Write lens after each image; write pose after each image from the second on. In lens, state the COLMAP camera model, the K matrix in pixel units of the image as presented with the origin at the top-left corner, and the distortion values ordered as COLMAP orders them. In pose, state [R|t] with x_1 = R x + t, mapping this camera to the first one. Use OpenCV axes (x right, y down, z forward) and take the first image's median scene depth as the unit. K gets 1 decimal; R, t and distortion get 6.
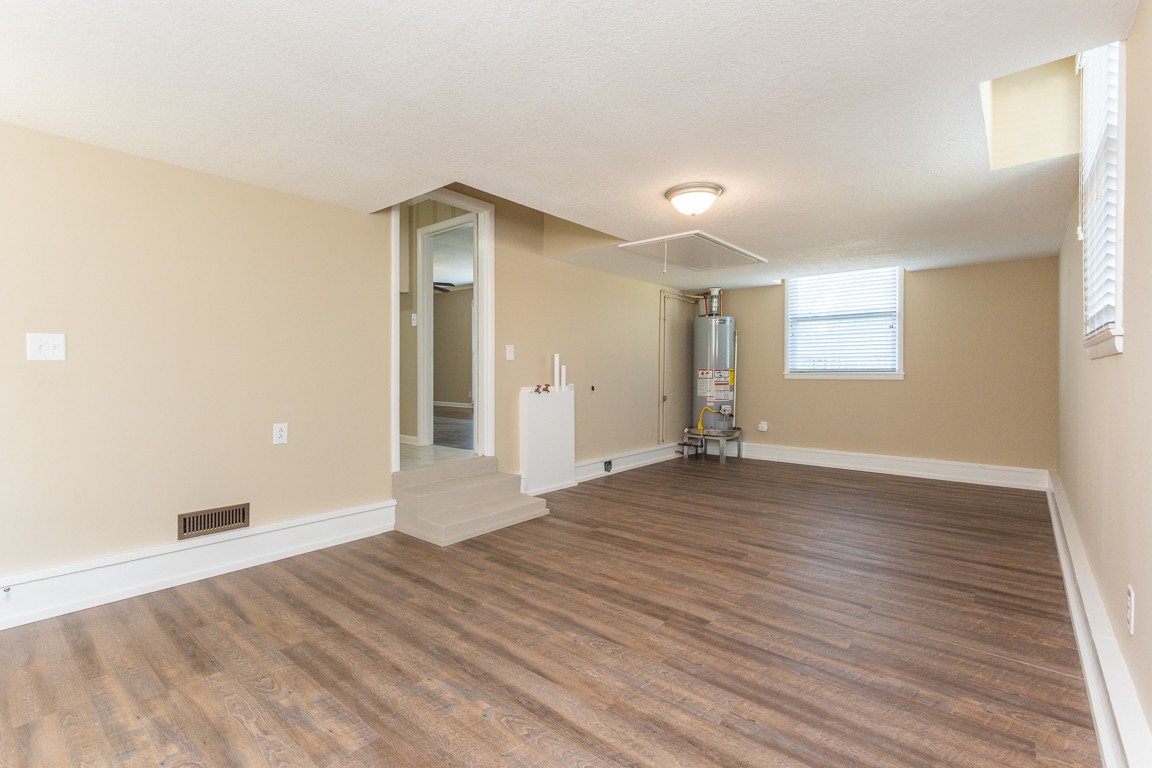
lens RADIAL K [[526.5, 0, 566.6], [0, 526.5, 380.2], [0, 0, 1]] dist [0.016708, -0.006834]
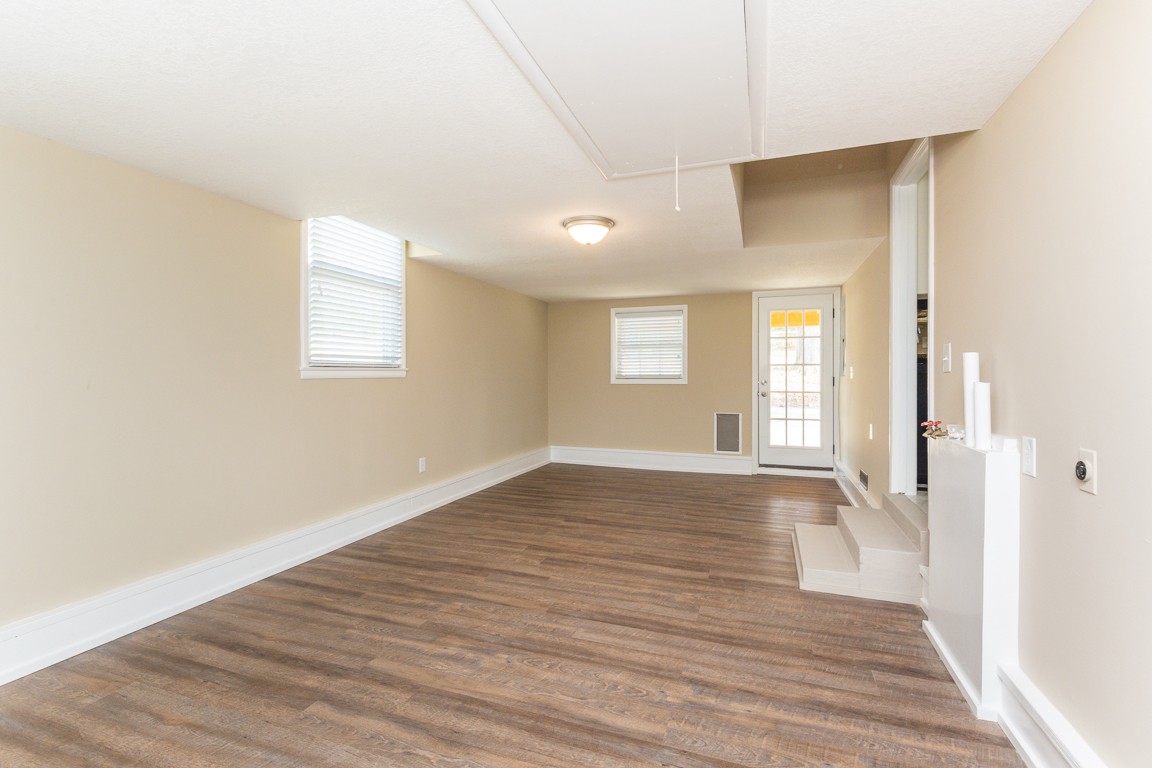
lens RADIAL K [[526.5, 0, 574.4], [0, 526.5, 374.7], [0, 0, 1]] dist [0.016708, -0.006834]
pose [[-0.934419, -0.001242, -0.356174, 0.651545], [-0.007313, 0.999850, 0.015698, -0.059845], [0.356101, 0.017273, -0.934288, 1.992451]]
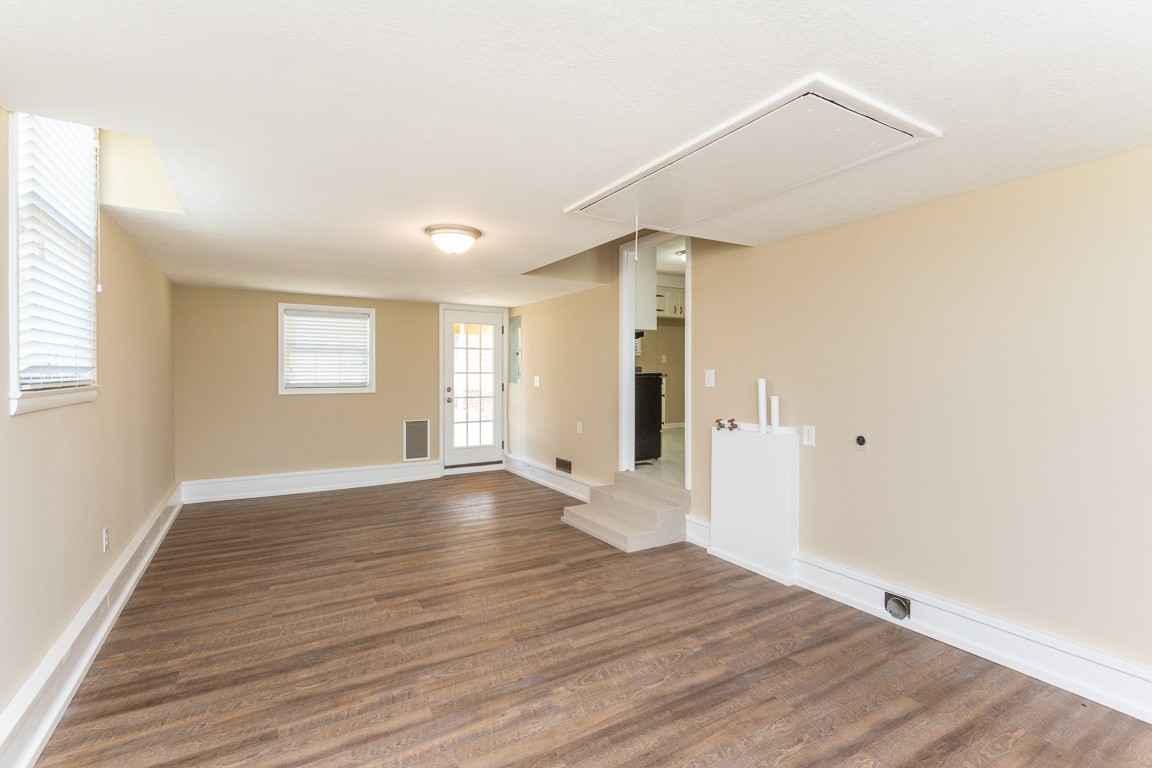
lens RADIAL K [[526.5, 0, 576.5], [0, 526.5, 373.5], [0, 0, 1]] dist [0.016708, -0.006834]
pose [[-0.313658, -0.000509, -0.949536, 1.134756], [-0.017386, 0.999835, 0.005207, -0.088487], [0.949377, 0.018142, -0.313615, 1.537444]]
